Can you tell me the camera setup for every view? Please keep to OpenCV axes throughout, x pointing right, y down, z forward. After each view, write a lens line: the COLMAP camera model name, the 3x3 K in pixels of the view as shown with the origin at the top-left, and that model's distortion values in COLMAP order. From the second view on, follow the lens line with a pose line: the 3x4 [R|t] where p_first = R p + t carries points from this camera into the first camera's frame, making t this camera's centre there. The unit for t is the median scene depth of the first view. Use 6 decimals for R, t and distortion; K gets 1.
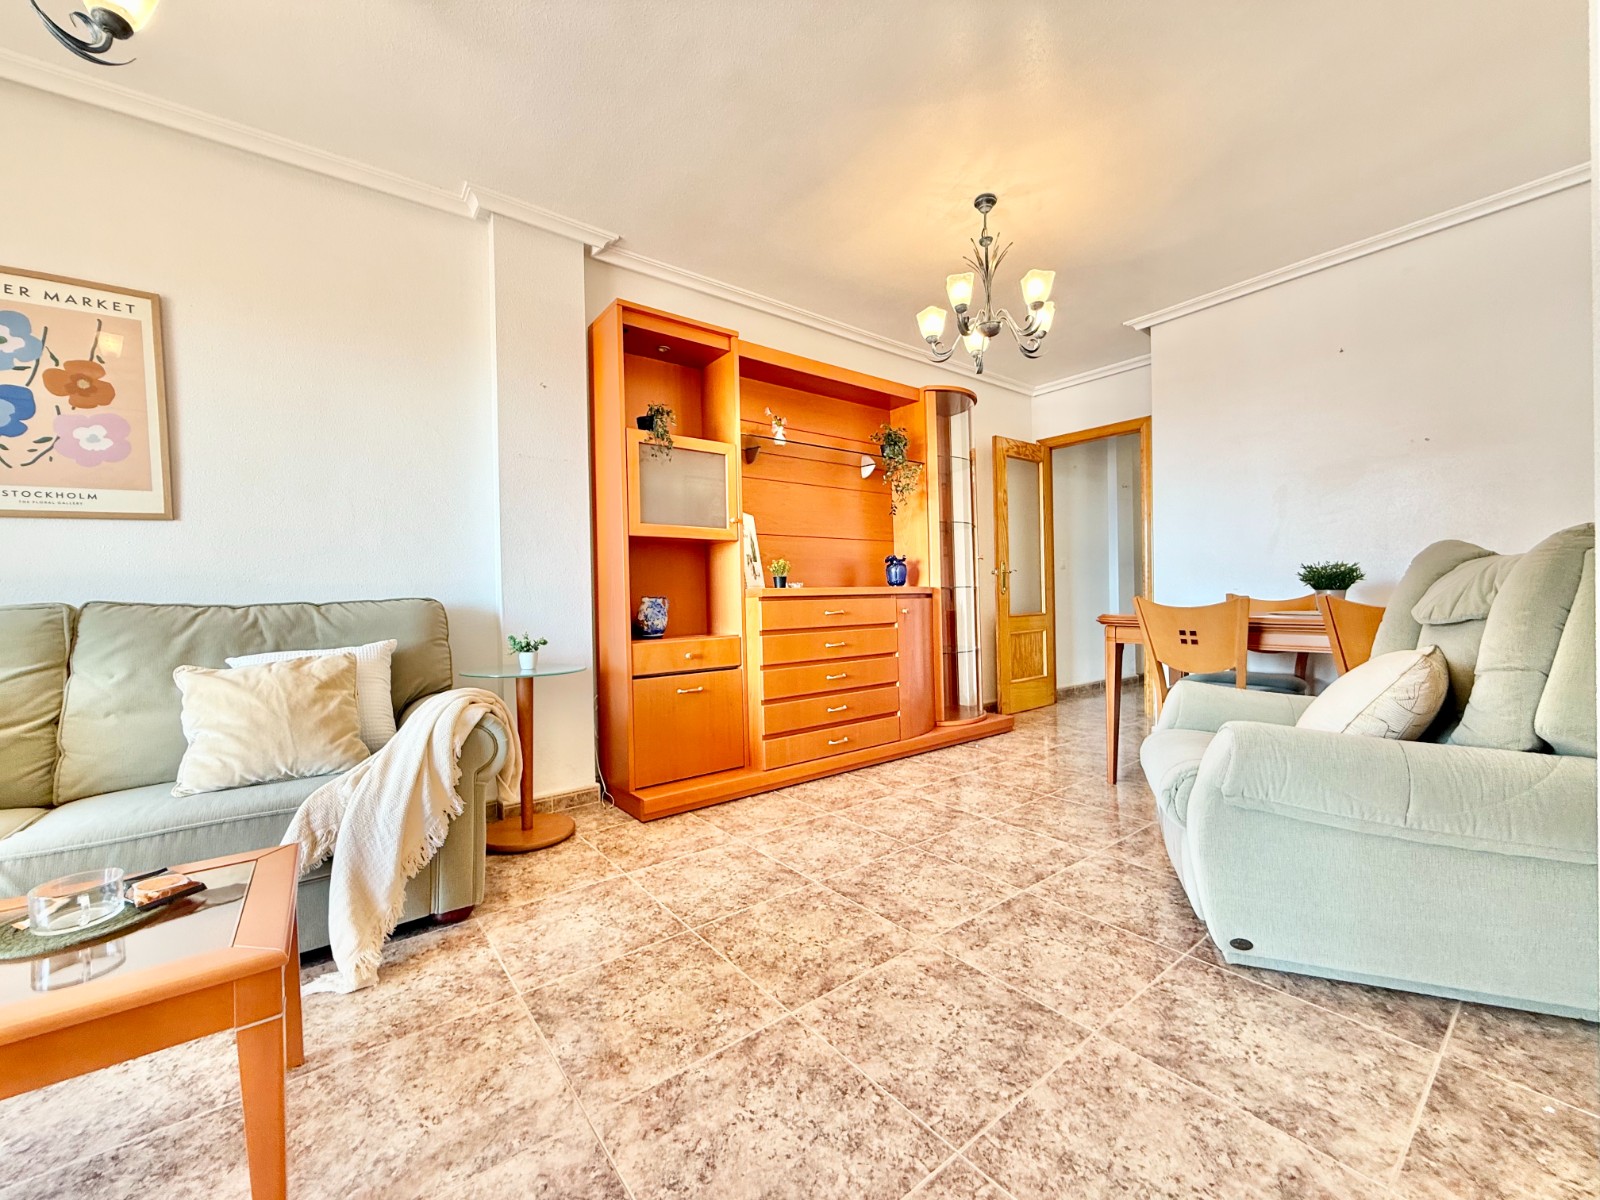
lens RADIAL K [[635.7, 0, 794.3], [0, 635.7, 599.7], [0, 0, 1]] dist [0.000799, -0.000319]
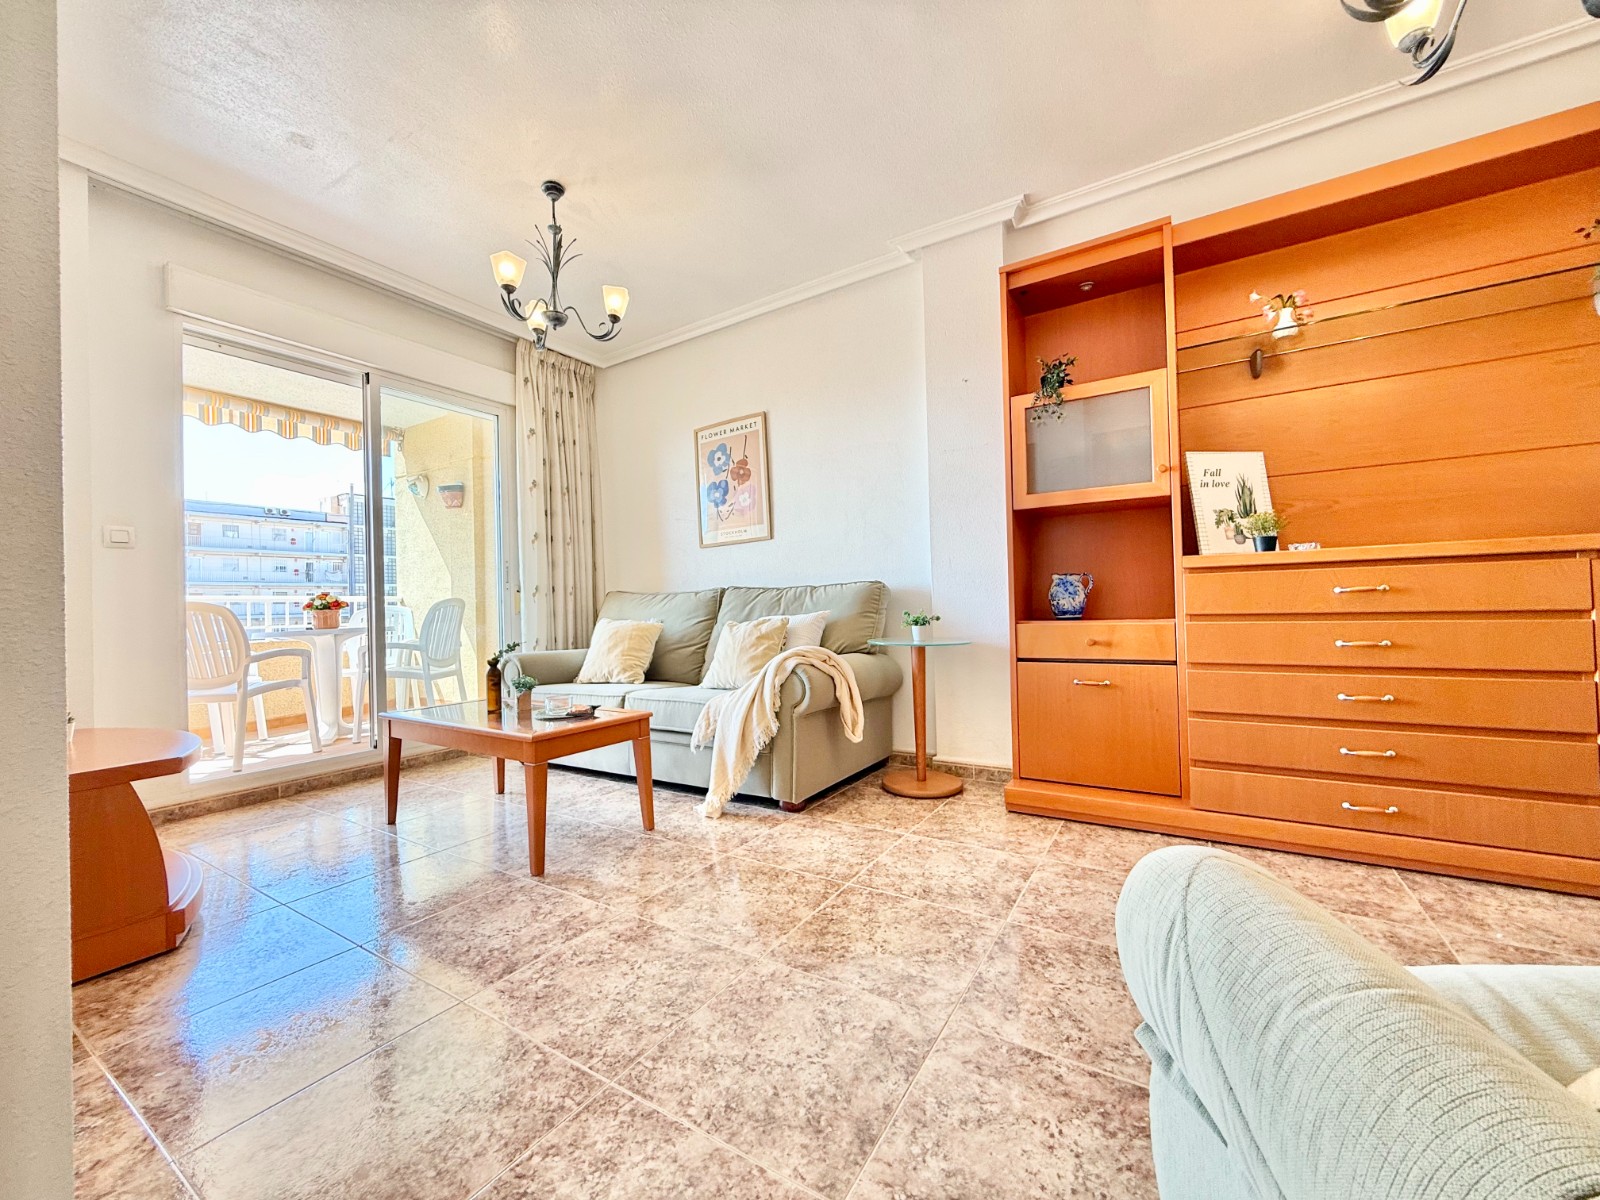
lens RADIAL K [[642.6, 0, 800.0], [0, 642.6, 600.0], [0, 0, 1]] dist [-0.000265, -0.000011]
pose [[0.341592, 0.000224, -0.939848, 0.693261], [0.012135, 0.999916, 0.004649, 0.033205], [0.939770, -0.012993, 0.341561, 0.476490]]
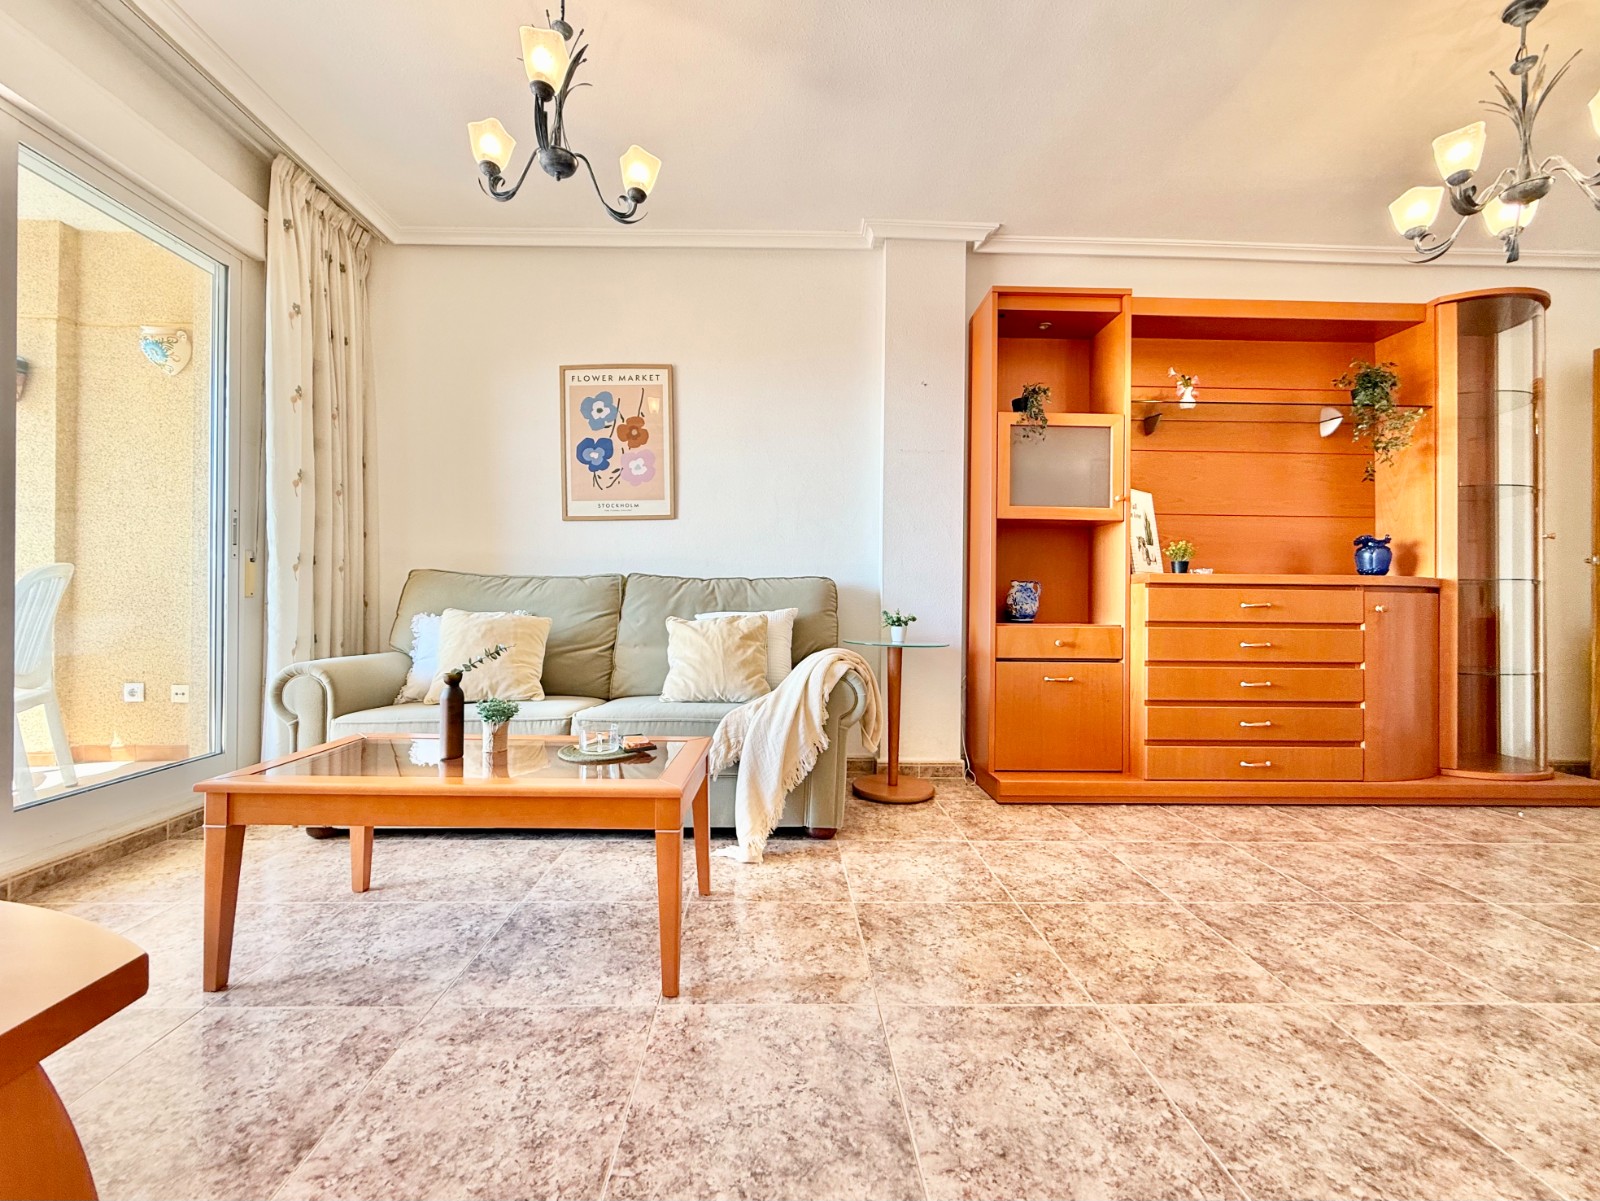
lens RADIAL K [[654.5, 0, 794.3], [0, 654.5, 599.9], [0, 0, 1]] dist [-0.000803, -0.000065]
pose [[0.805025, 0.028876, -0.592538, 0.129695], [-0.030581, 0.999507, 0.007161, 0.039571], [0.592453, 0.012356, 0.805510, -0.034247]]
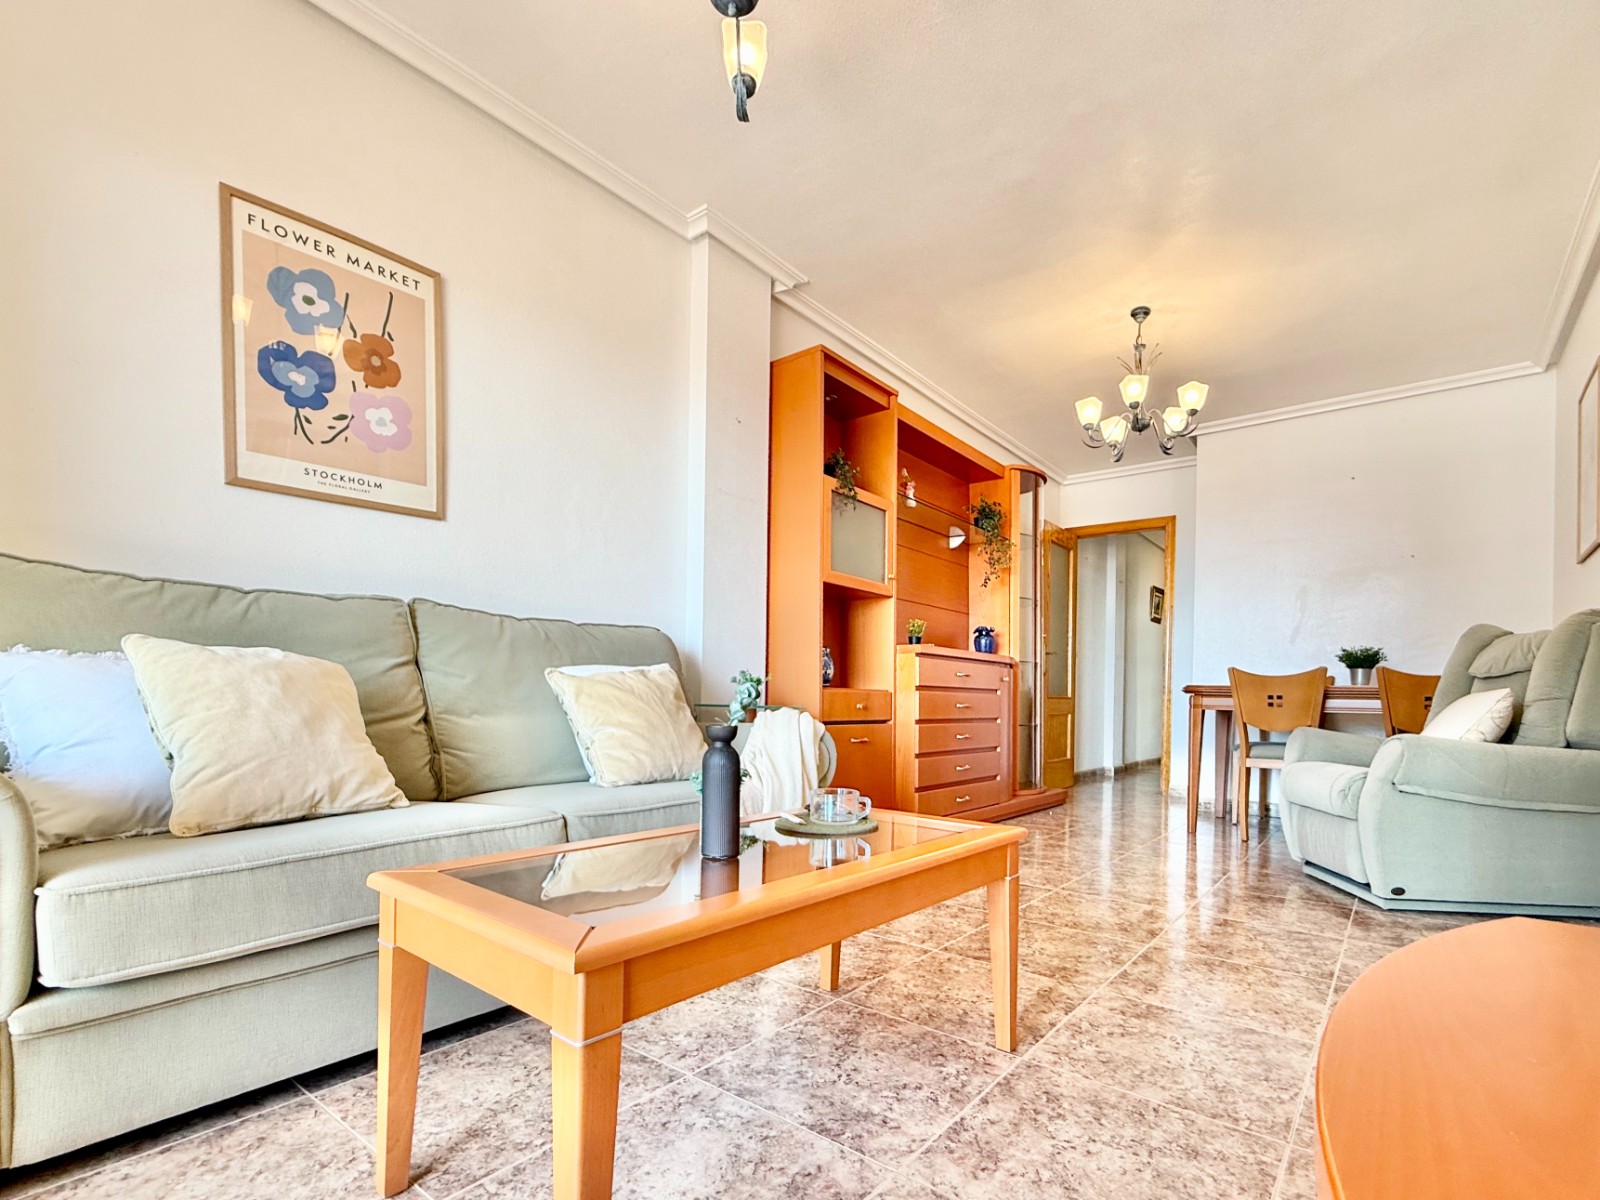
lens RADIAL K [[771.0, 0, 850.5], [0, 771.0, 704.4], [0, 0, 1]] dist [-0.000909, -0.000090]
pose [[0.960270, 0.033206, 0.277091, -0.710357], [-0.032642, 0.999445, -0.006649, 0.128916], [-0.277158, -0.002660, 0.960821, -0.233303]]
